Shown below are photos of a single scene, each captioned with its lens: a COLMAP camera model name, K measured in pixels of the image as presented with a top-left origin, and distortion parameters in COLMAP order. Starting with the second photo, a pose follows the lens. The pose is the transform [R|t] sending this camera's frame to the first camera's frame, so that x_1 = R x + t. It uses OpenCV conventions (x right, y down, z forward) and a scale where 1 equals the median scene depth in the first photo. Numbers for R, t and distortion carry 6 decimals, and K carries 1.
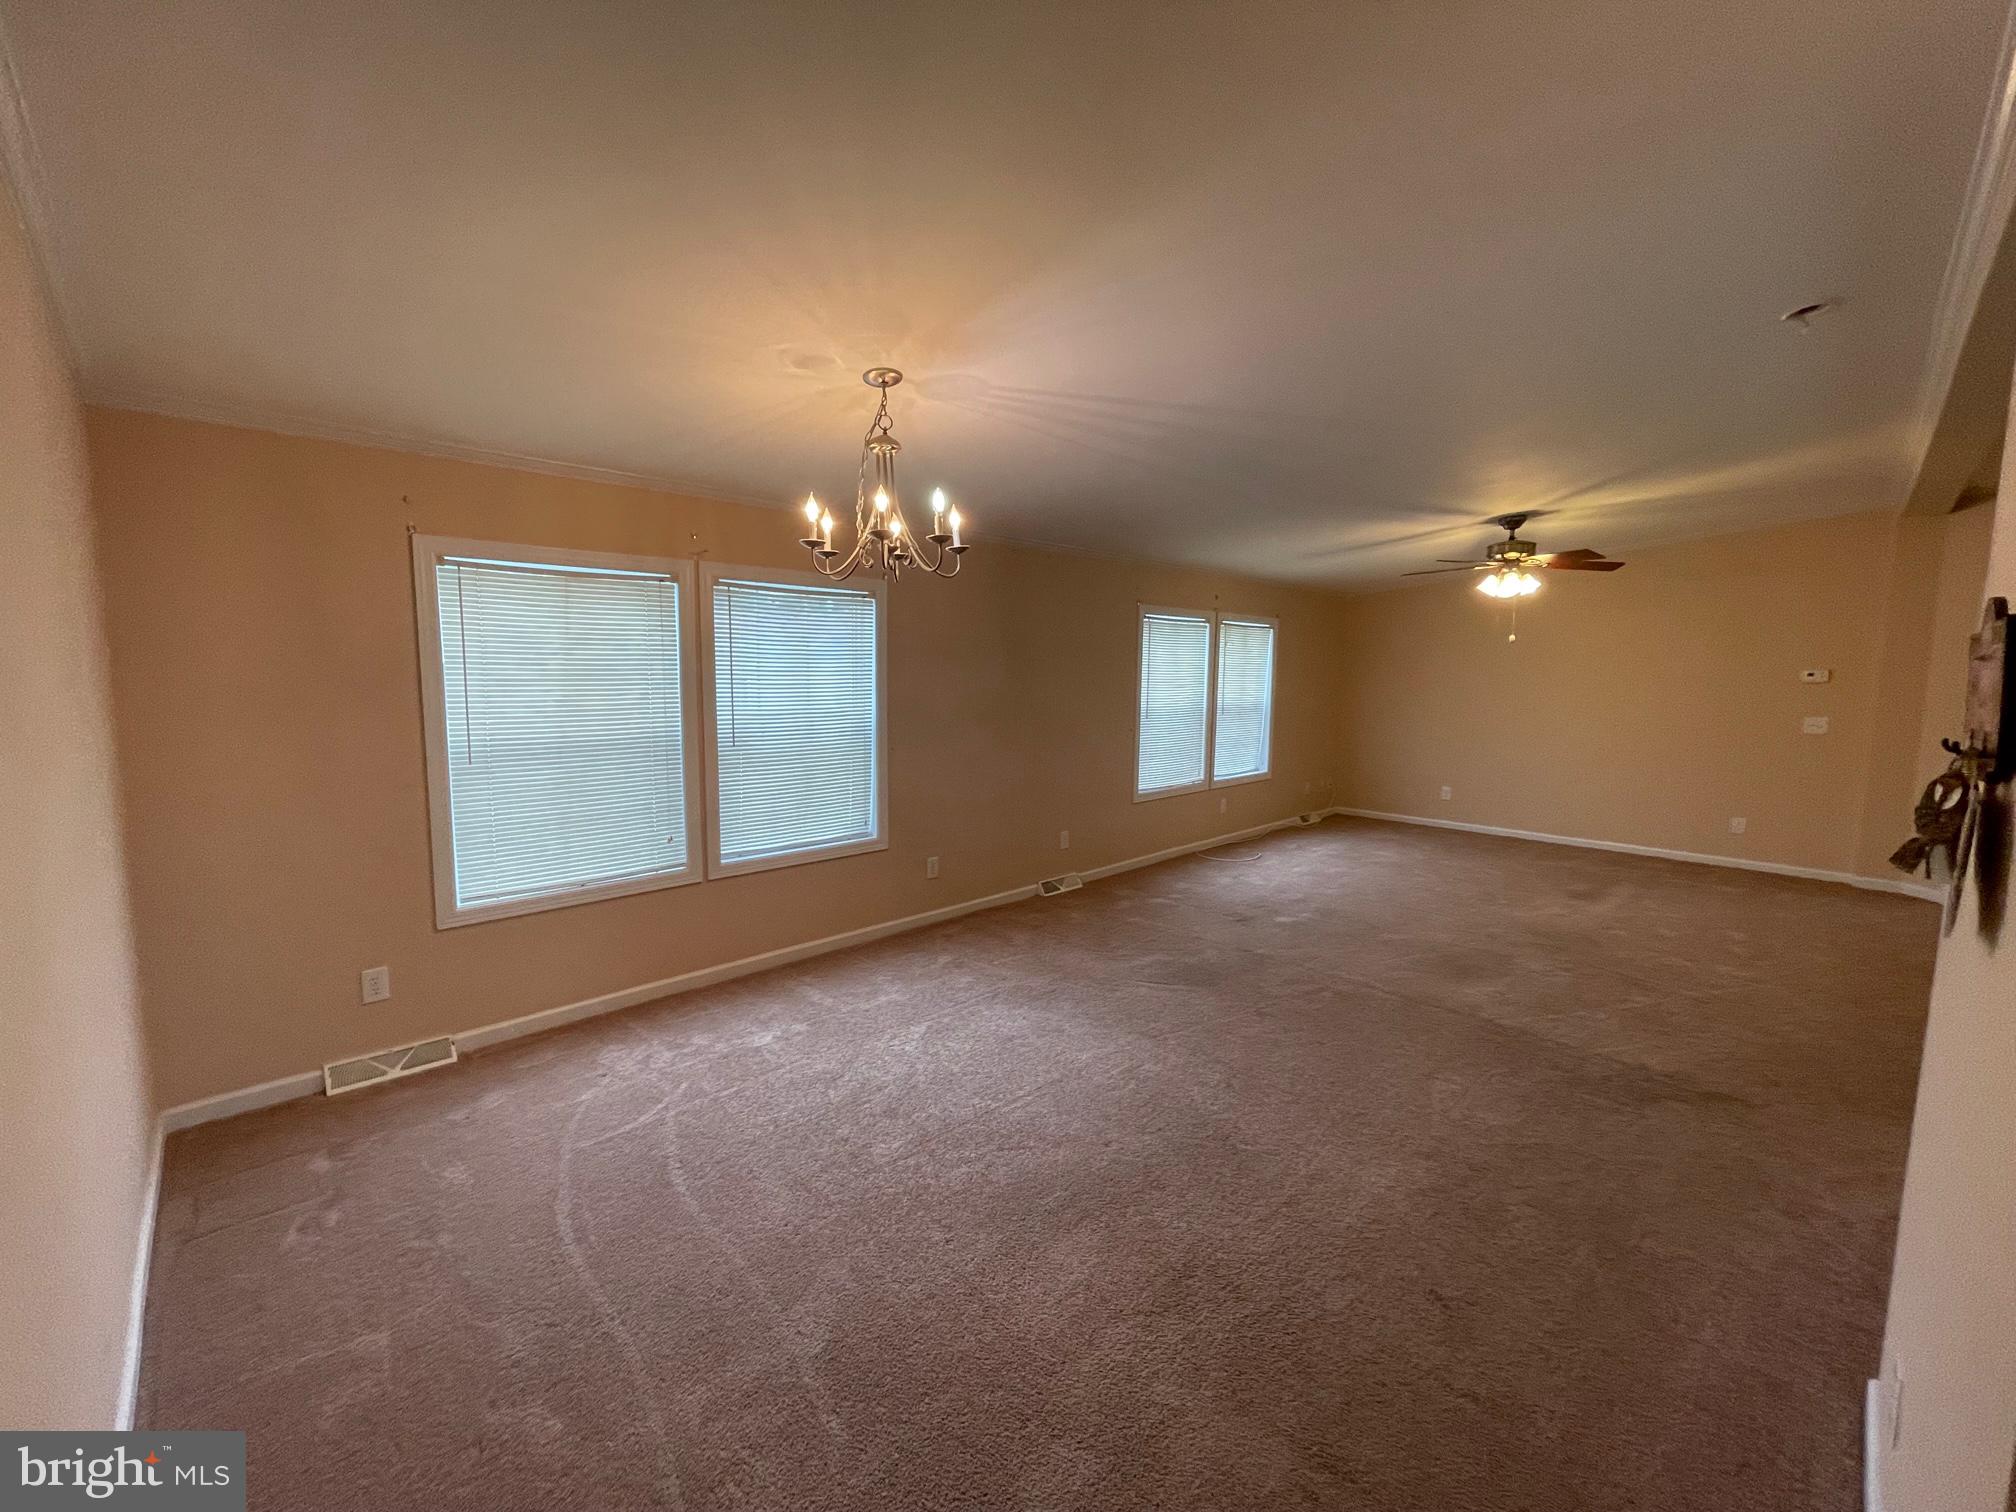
lens RADIAL K [[812.2, 0, 1008.0], [0, 812.2, 756.0], [0, 0, 1]] dist [-0.001482, 0.000163]
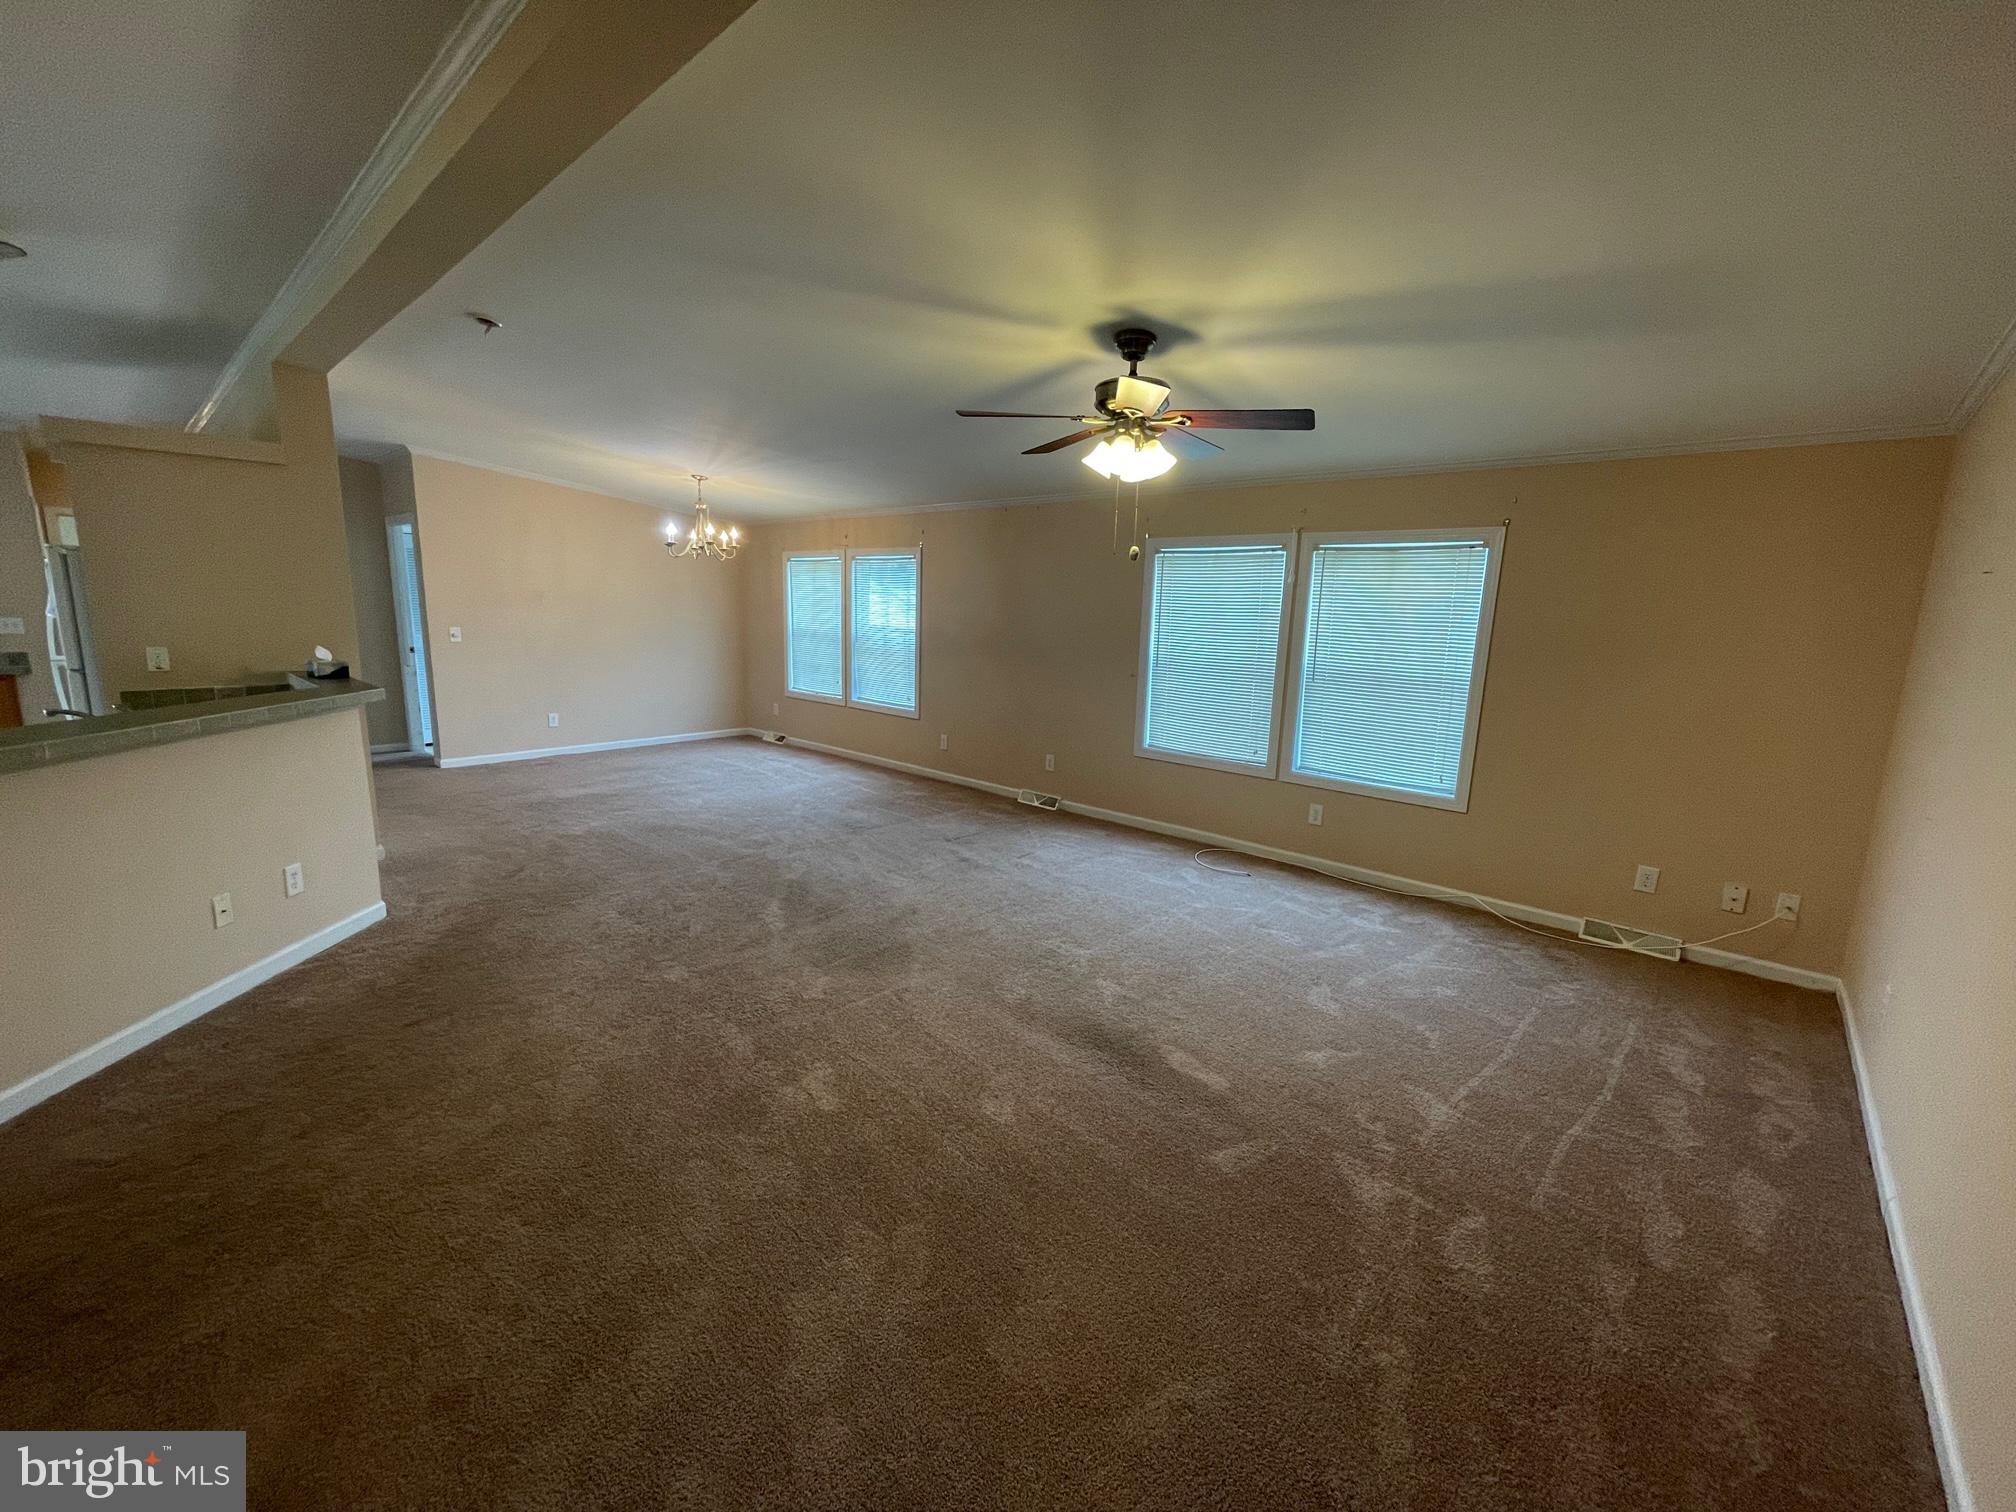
lens RADIAL K [[814.1, 0, 1008.0], [0, 814.1, 756.0], [0, 0, 1]] dist [-0.002025, -0.000173]
pose [[0.064116, 0.175081, -0.982464, 1.157825], [-0.140081, 0.976321, 0.164844, -0.081494], [0.988062, 0.127055, 0.087124, 0.847014]]
